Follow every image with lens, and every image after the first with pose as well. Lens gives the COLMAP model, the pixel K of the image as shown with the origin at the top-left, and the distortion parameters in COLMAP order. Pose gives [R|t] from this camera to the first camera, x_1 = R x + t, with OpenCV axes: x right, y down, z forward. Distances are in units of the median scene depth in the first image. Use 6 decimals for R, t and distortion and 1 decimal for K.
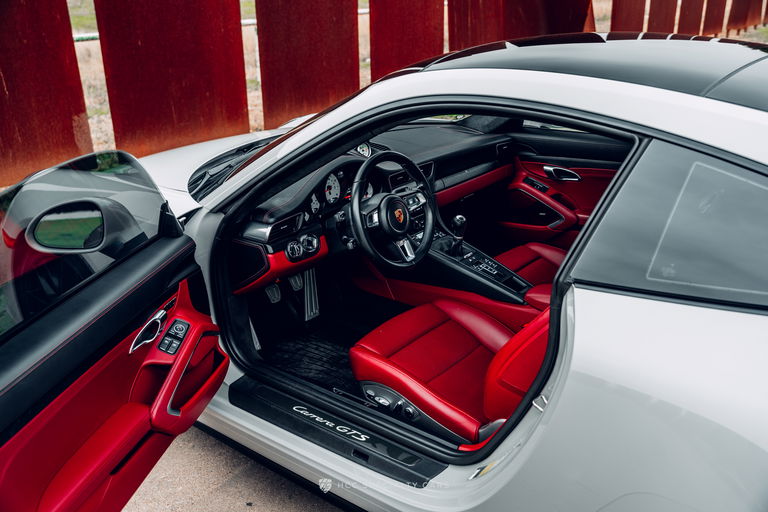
lens RADIAL K [[783.8, 0, 384.0], [0, 783.8, 256.0], [0, 0, 1]] dist [-0.009509, -0.002147]
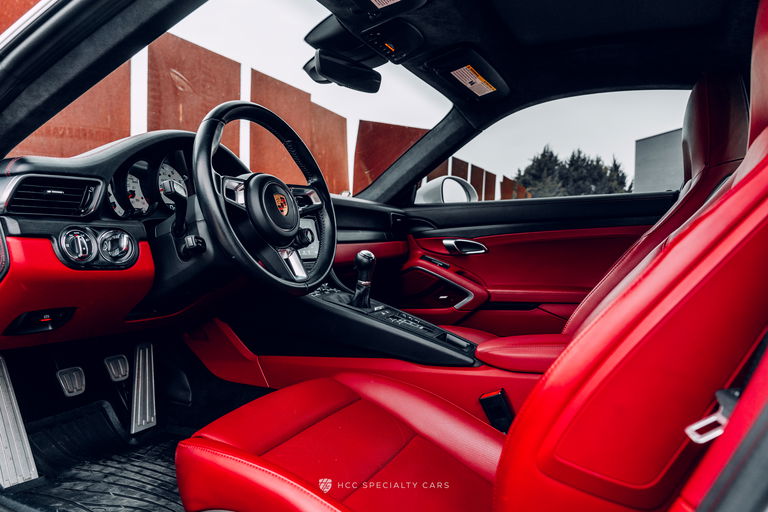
lens RADIAL K [[534.7, 0, 384.0], [0, 534.7, 256.0], [0, 0, 1]] dist [-0.004691, -0.001131]
pose [[0.973884, 0.024032, 0.225771, 0.003405], [0.048640, 0.949213, -0.310851, 0.100164], [-0.221775, 0.313714, 0.923255, 0.532833]]
